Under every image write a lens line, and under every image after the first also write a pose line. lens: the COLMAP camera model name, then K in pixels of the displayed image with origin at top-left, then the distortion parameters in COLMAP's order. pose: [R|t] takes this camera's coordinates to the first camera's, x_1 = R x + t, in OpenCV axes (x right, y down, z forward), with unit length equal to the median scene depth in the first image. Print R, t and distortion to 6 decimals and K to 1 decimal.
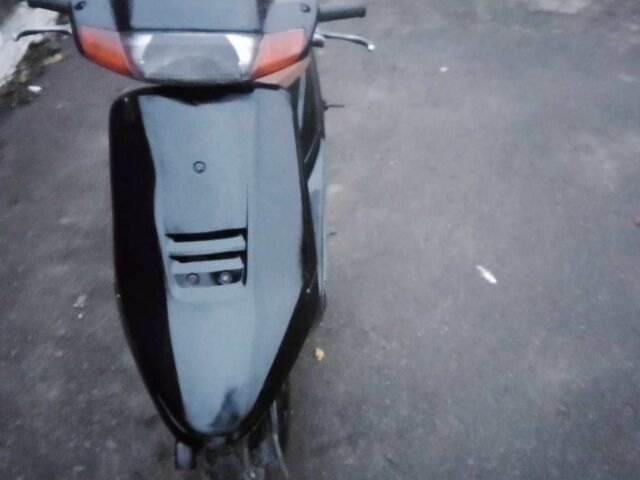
lens RADIAL K [[659.4, 0, 318.7], [0, 659.4, 228.1], [0, 0, 1]] dist [0.011206, -0.006471]
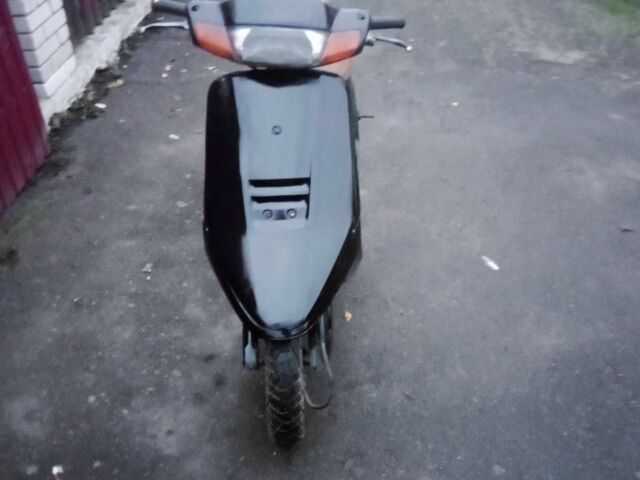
lens RADIAL K [[676.5, 0, 303.9], [0, 676.5, 239.0], [0, 0, 1]] dist [0.021940, -0.002984]
pose [[0.998995, 0.040718, -0.018749, -0.062552], [-0.042272, 0.994887, -0.091719, 0.171792], [0.014918, 0.092419, 0.995608, -0.234357]]
